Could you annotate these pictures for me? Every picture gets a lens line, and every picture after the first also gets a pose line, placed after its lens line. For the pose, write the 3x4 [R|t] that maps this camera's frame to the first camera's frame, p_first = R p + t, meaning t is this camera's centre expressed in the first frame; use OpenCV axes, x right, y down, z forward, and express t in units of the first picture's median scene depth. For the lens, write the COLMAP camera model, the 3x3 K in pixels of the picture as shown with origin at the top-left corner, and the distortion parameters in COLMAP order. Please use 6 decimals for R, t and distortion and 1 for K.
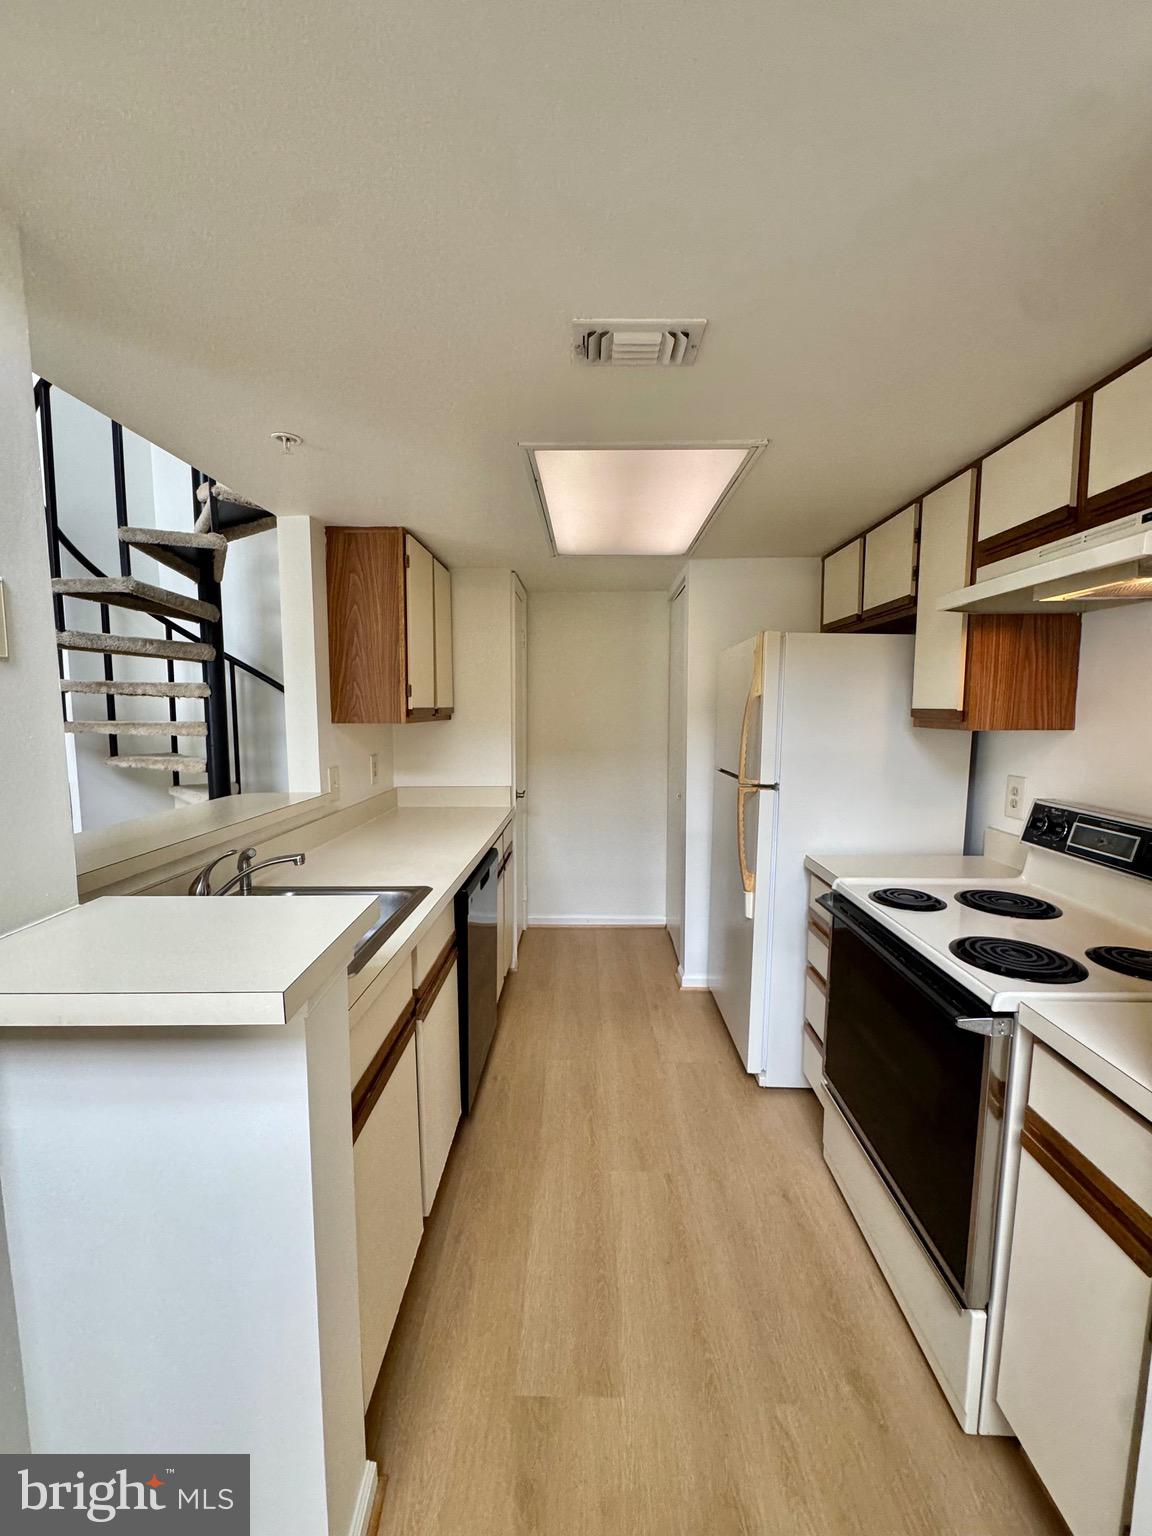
lens RADIAL K [[617.3, 0, 575.1], [0, 617.3, 767.5], [0, 0, 1]] dist [-0.003128, 0.000323]
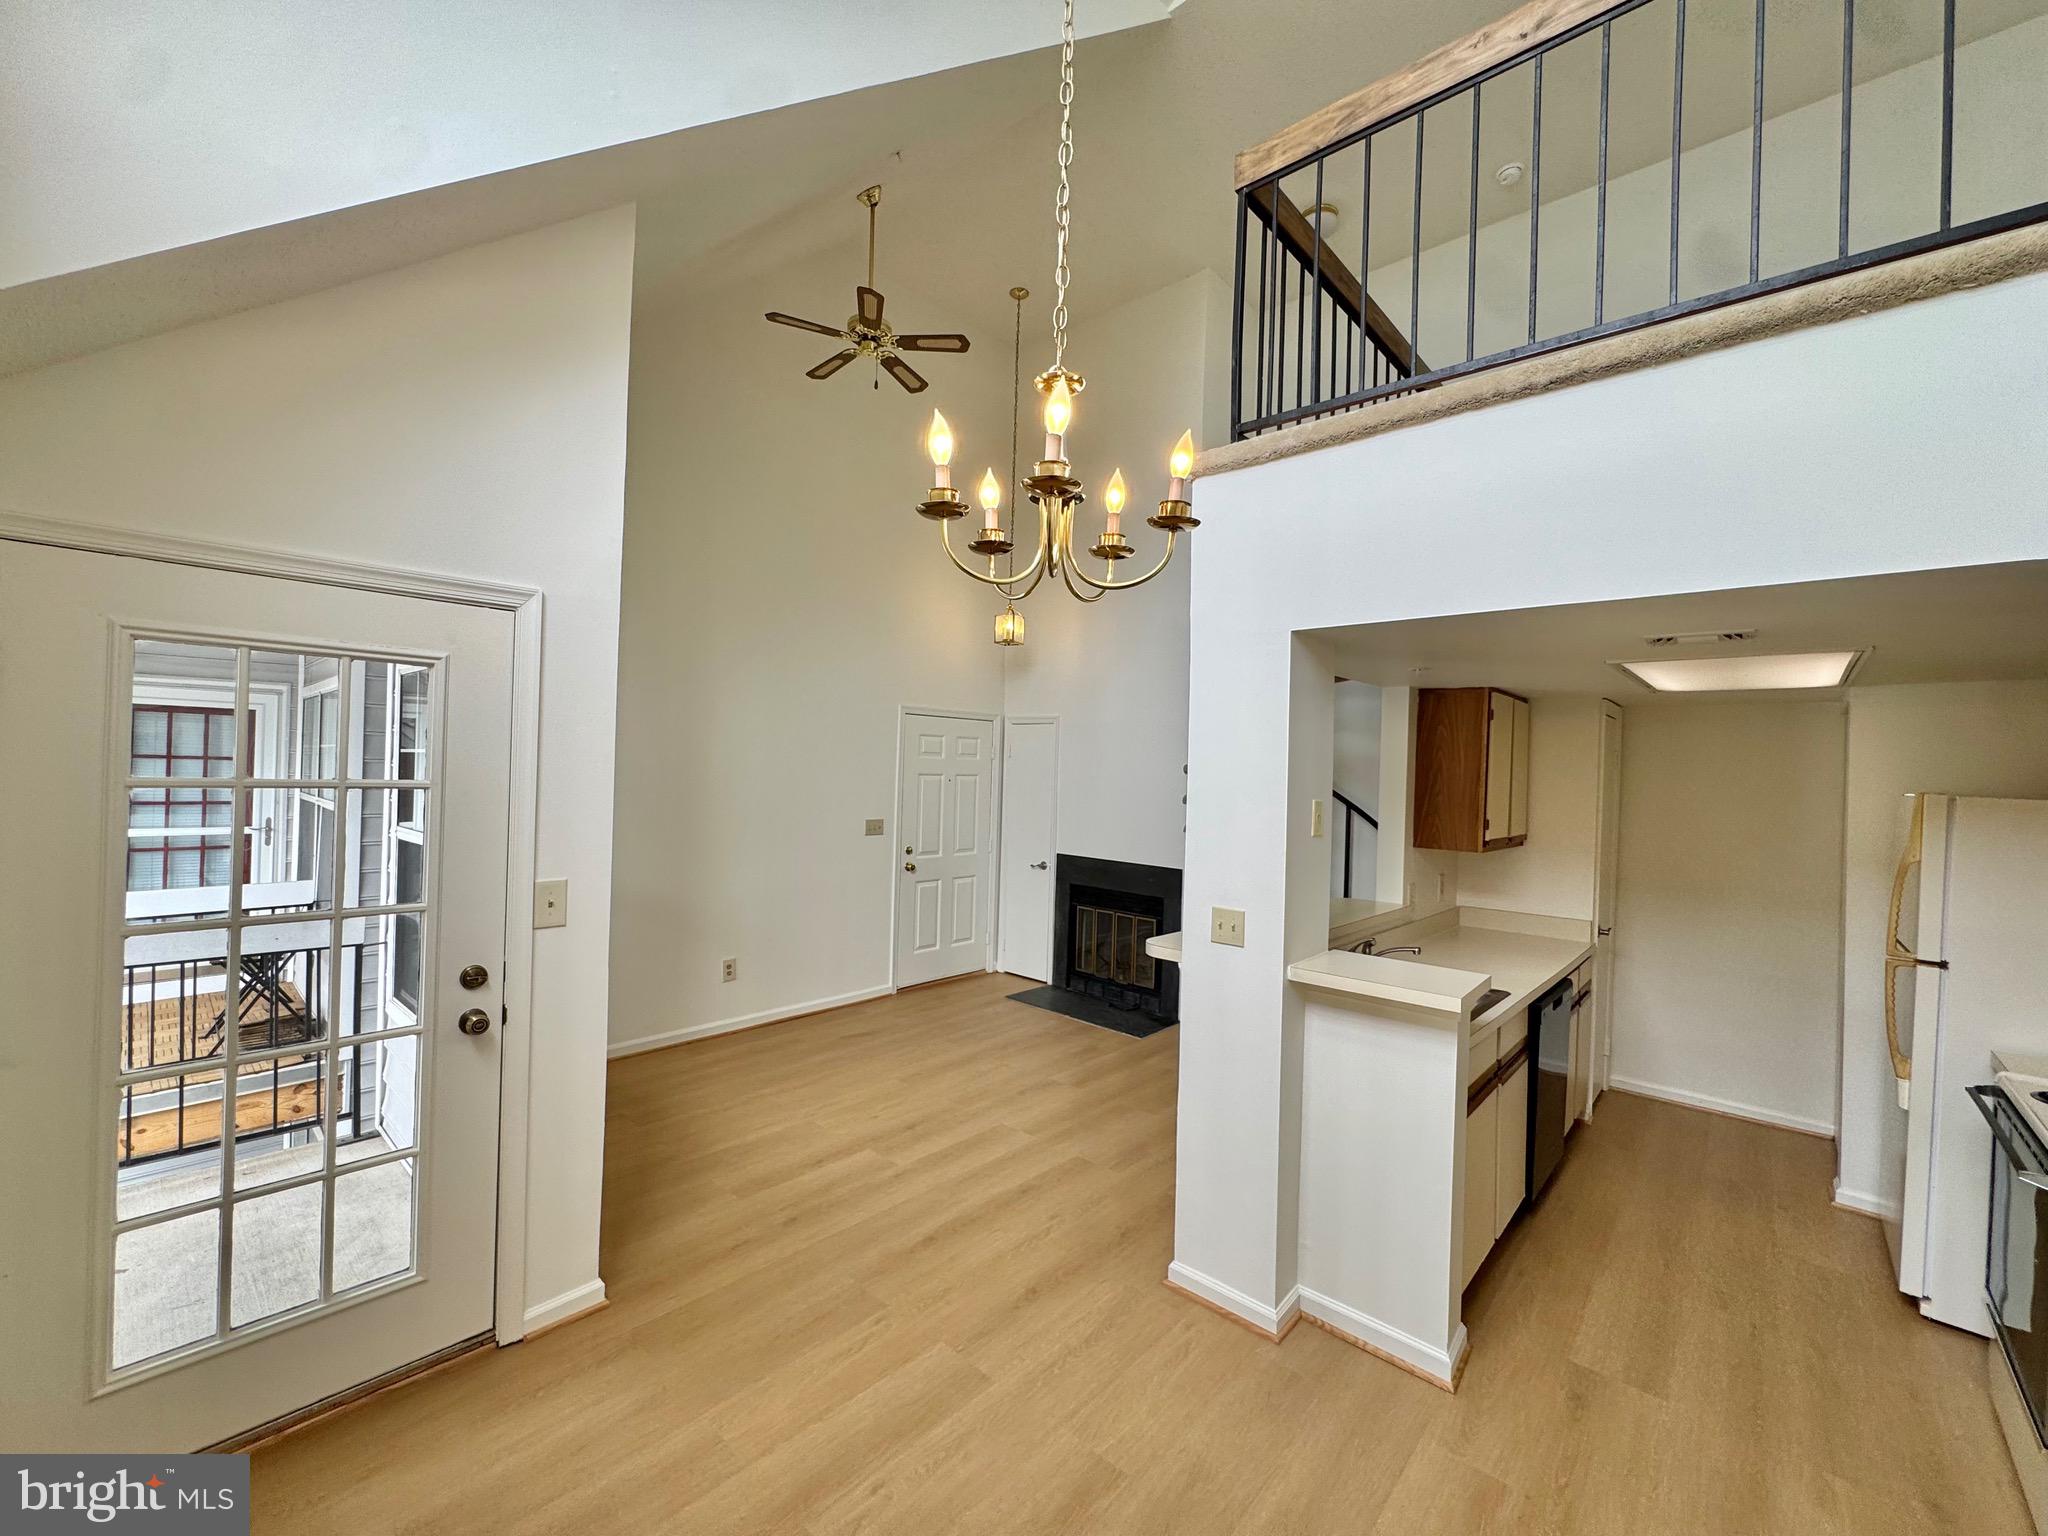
lens RADIAL K [[823.1, 0, 1025.8], [0, 823.1, 769.4], [0, 0, 1]] dist [-0.003128, 0.000323]
pose [[0.752640, 0.022855, -0.658036, 0.091376], [-0.095788, 0.992566, -0.075086, -0.031436], [0.651428, 0.119544, 0.749234, -0.737437]]
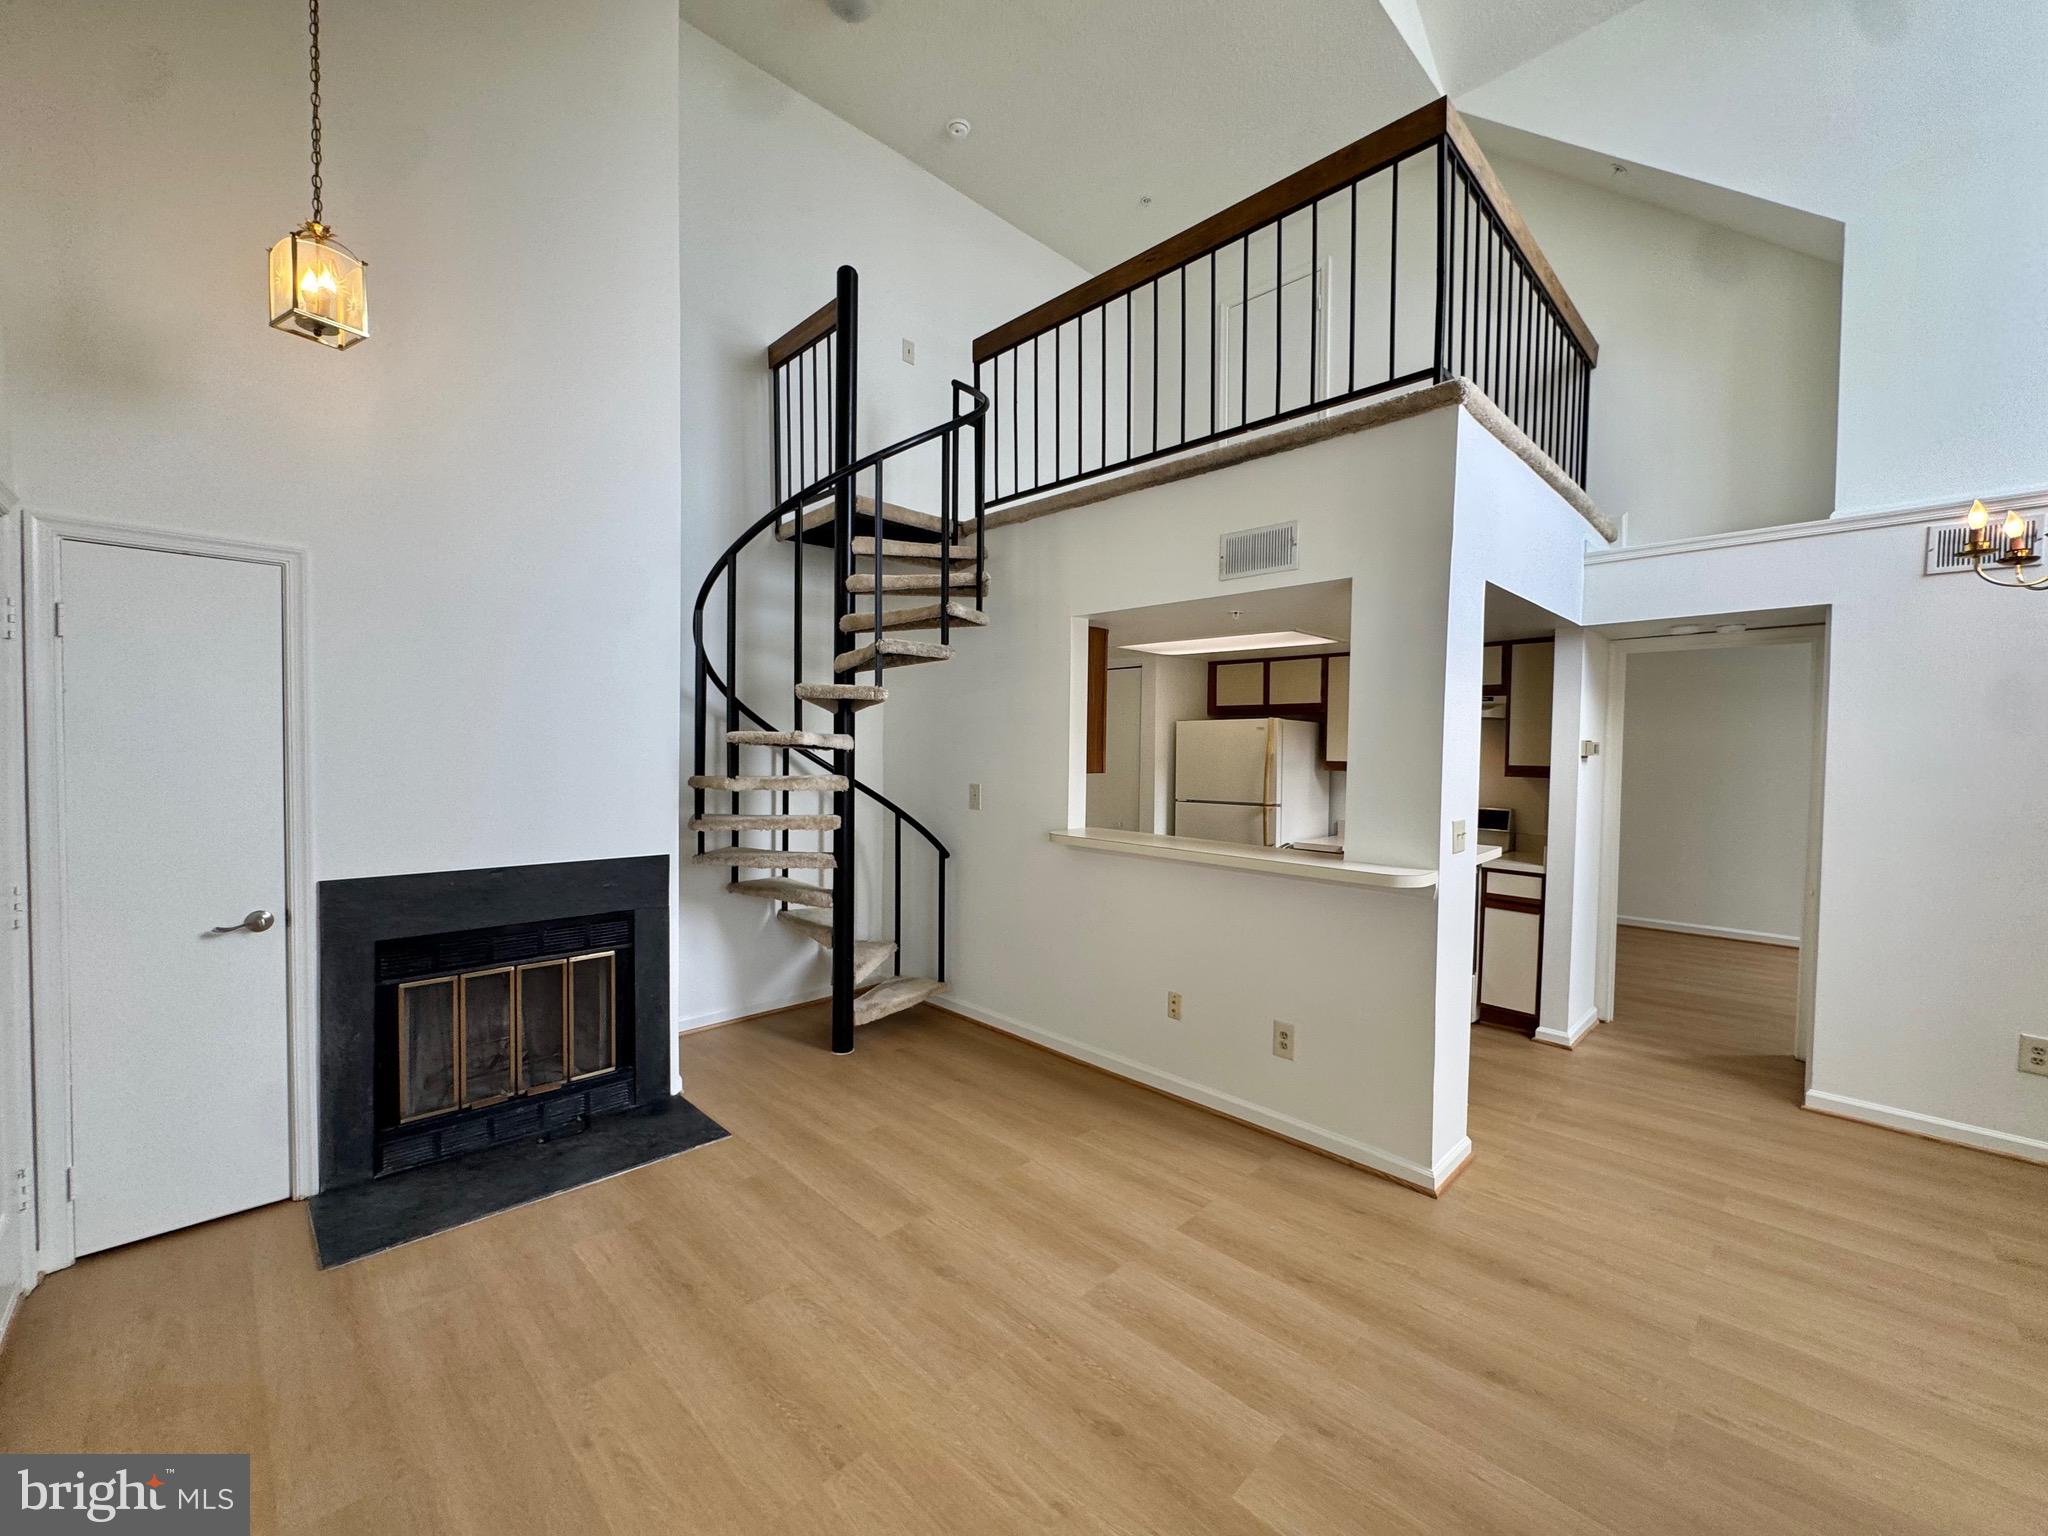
lens RADIAL K [[823.1, 0, 1024.8], [0, 823.1, 769.9], [0, 0, 1]] dist [-0.003128, 0.000323]
pose [[0.694071, -0.014595, 0.719758, -1.723088], [0.060601, 0.997430, -0.038213, -0.021915], [-0.717351, 0.070140, 0.693172, -0.105589]]
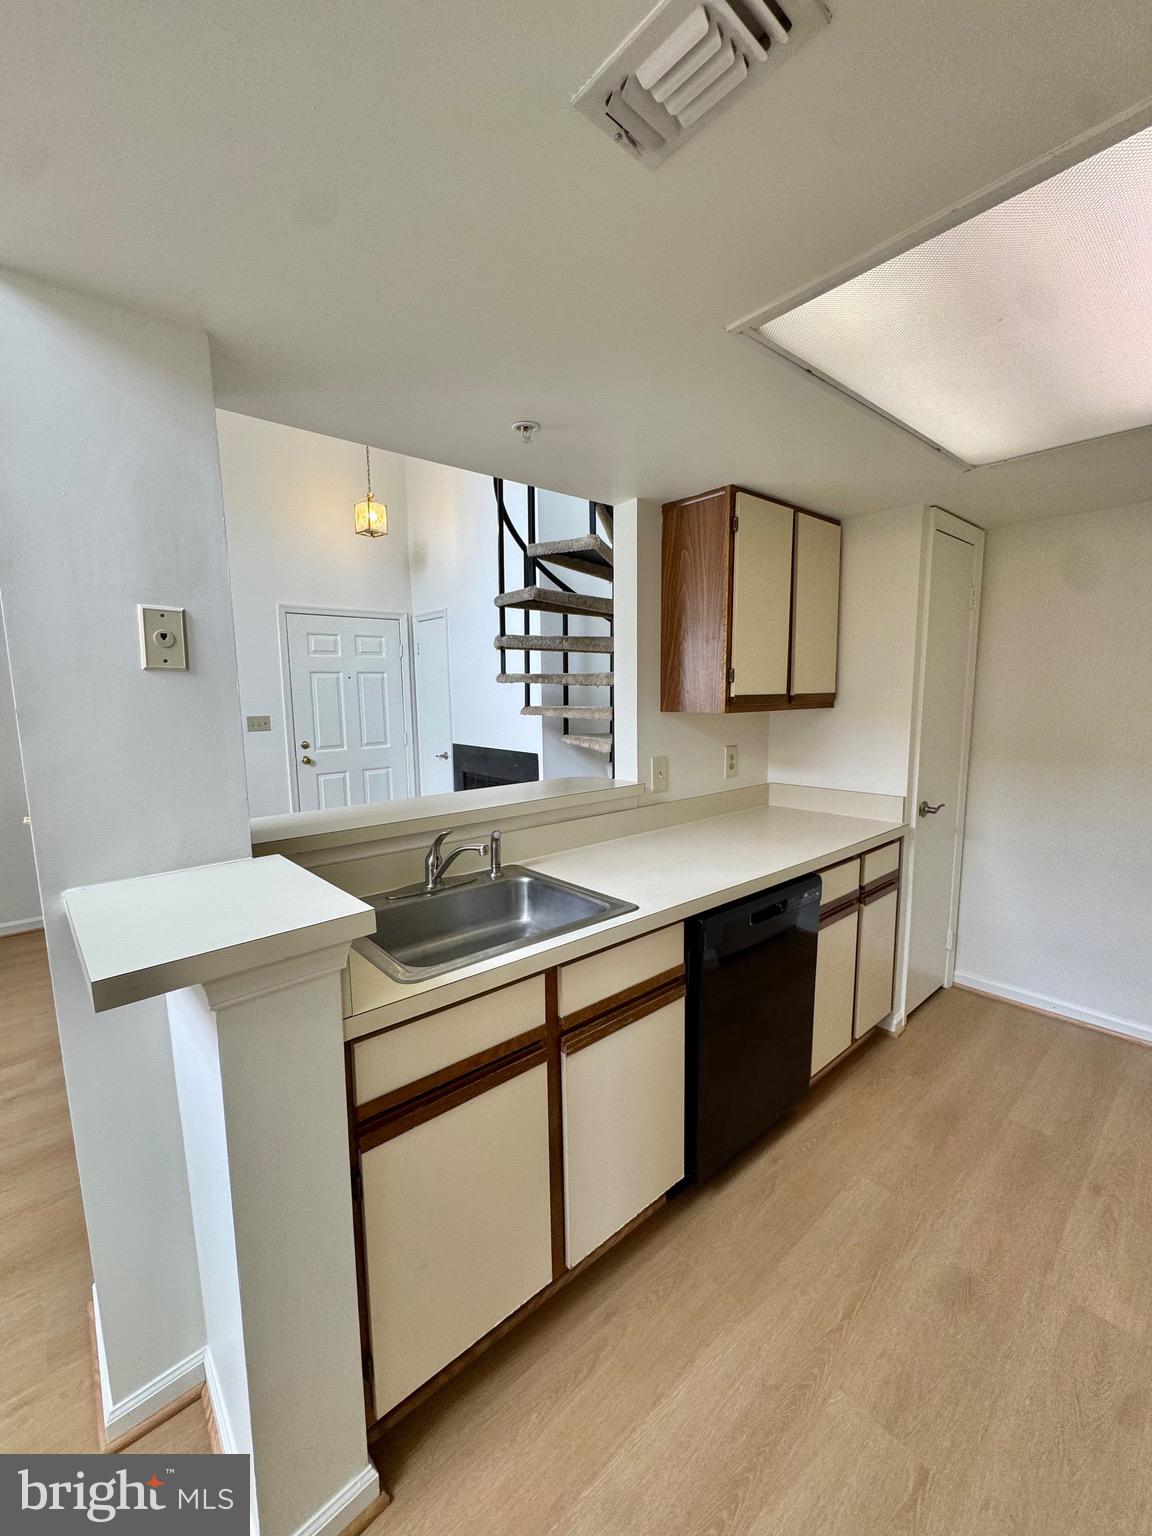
lens RADIAL K [[617.3, 0, 578.5], [0, 617.3, 767.6], [0, 0, 1]] dist [-0.003128, 0.000323]
pose [[0.672975, 0.081789, -0.735129, 0.243860], [-0.060337, 0.996626, 0.055646, -0.031628], [0.737200, 0.006907, 0.675639, 0.266366]]
